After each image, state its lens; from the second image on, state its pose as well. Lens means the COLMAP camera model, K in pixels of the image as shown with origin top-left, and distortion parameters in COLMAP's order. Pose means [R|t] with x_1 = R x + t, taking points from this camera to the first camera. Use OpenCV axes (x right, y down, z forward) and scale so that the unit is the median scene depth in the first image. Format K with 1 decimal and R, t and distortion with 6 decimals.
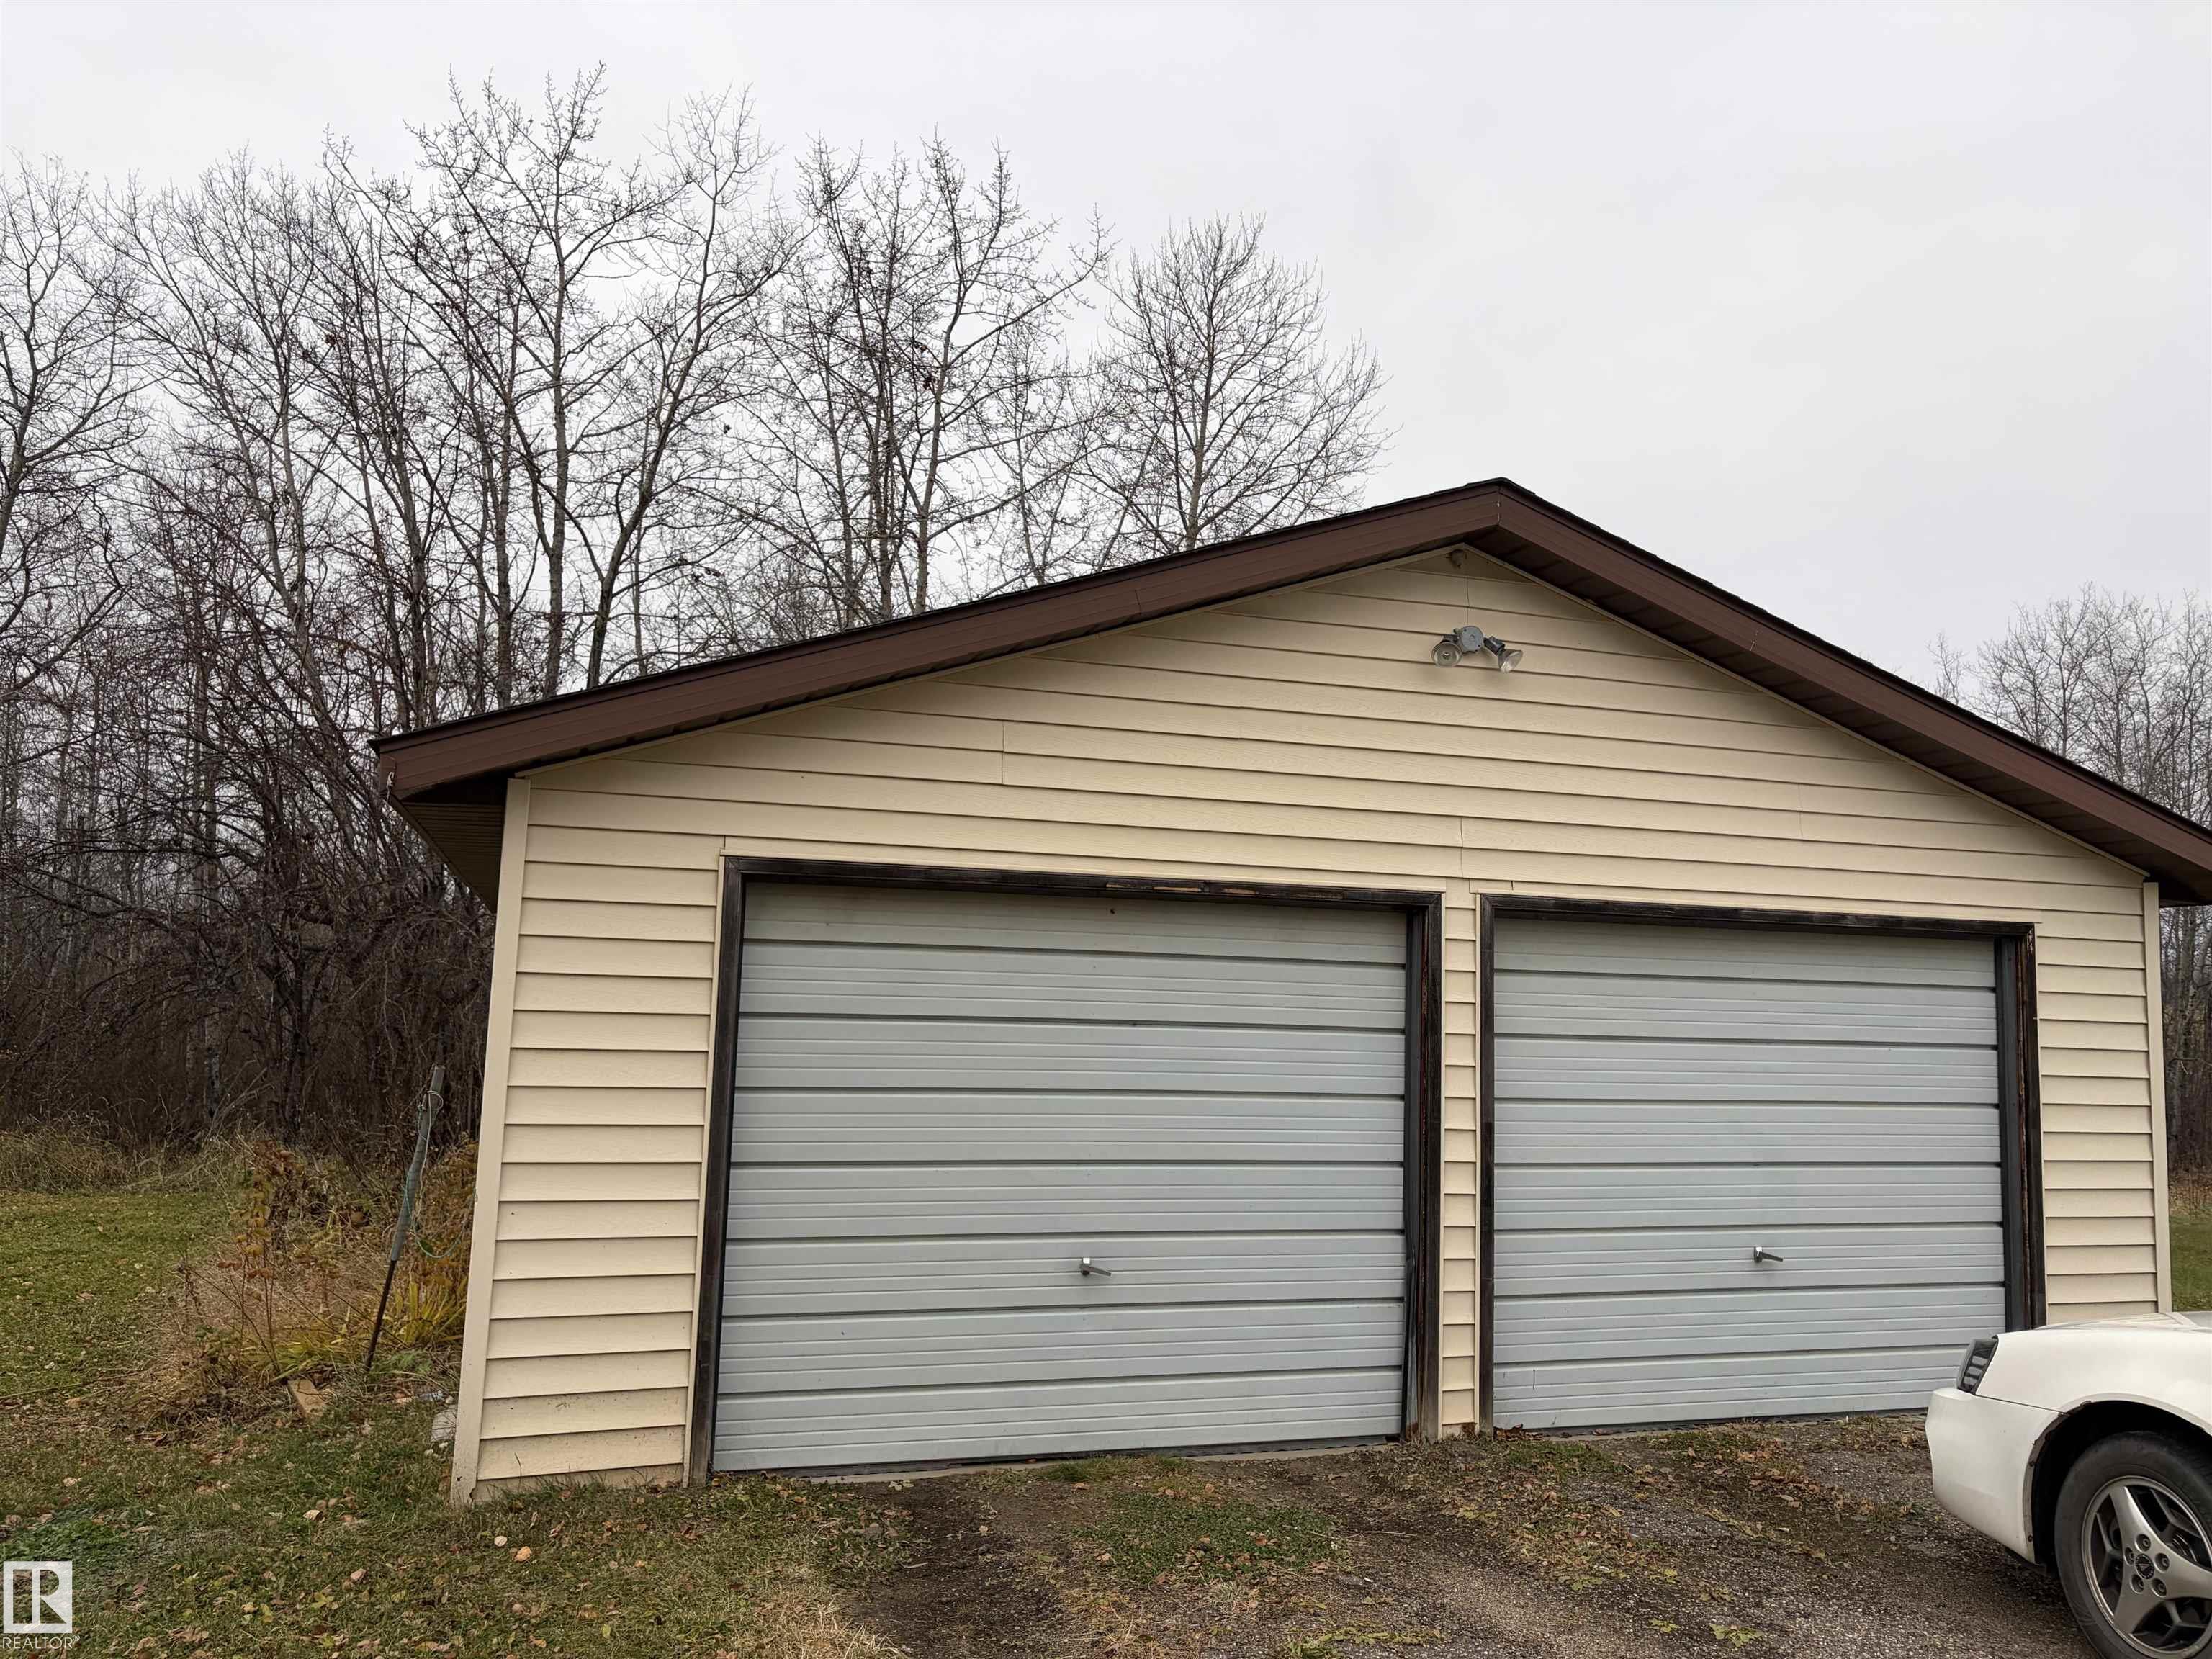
lens RADIAL K [[1683.6, 0, 1116.5], [0, 1683.6, 835.8], [0, 0, 1]] dist [0.051219, -0.044085]
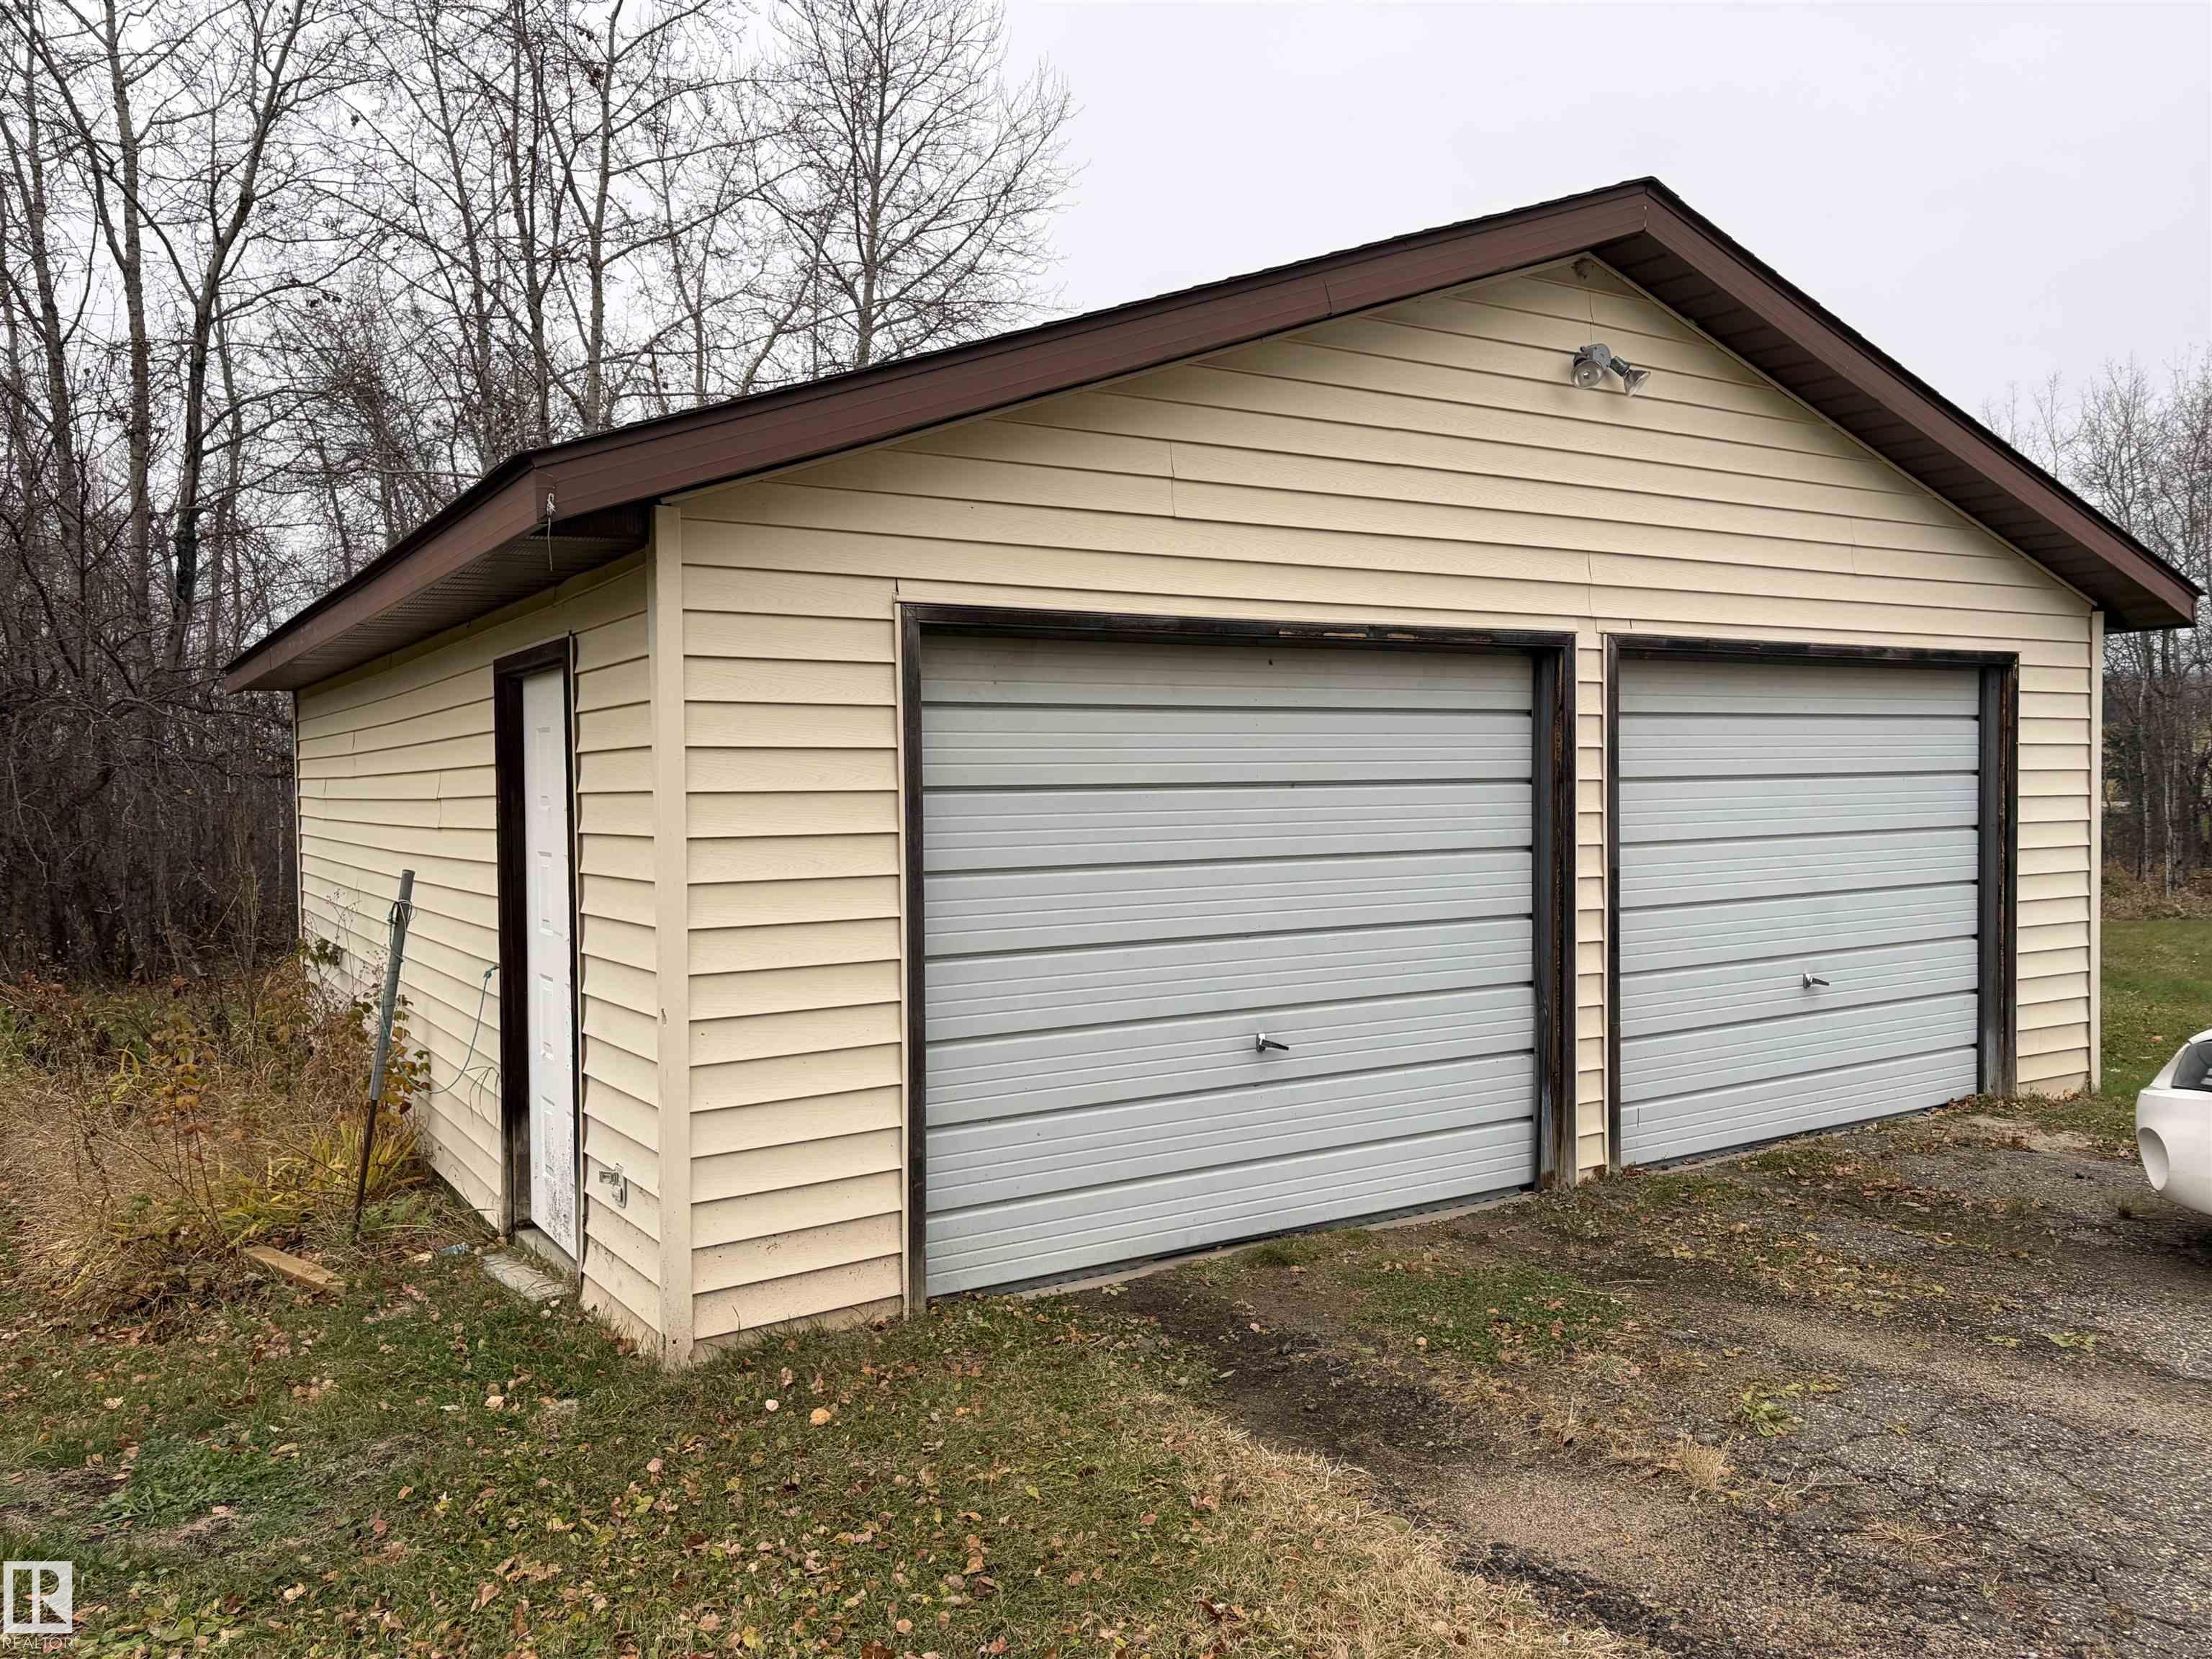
lens RADIAL K [[1683.6, 0, 1106.3], [0, 1683.6, 834.3], [0, 0, 1]] dist [0.051219, -0.044085]
pose [[0.968882, -0.048878, 0.242649, -0.298010], [0.015888, 0.990568, 0.136096, 0.012137], [-0.247013, -0.128006, 0.960520, 0.133822]]
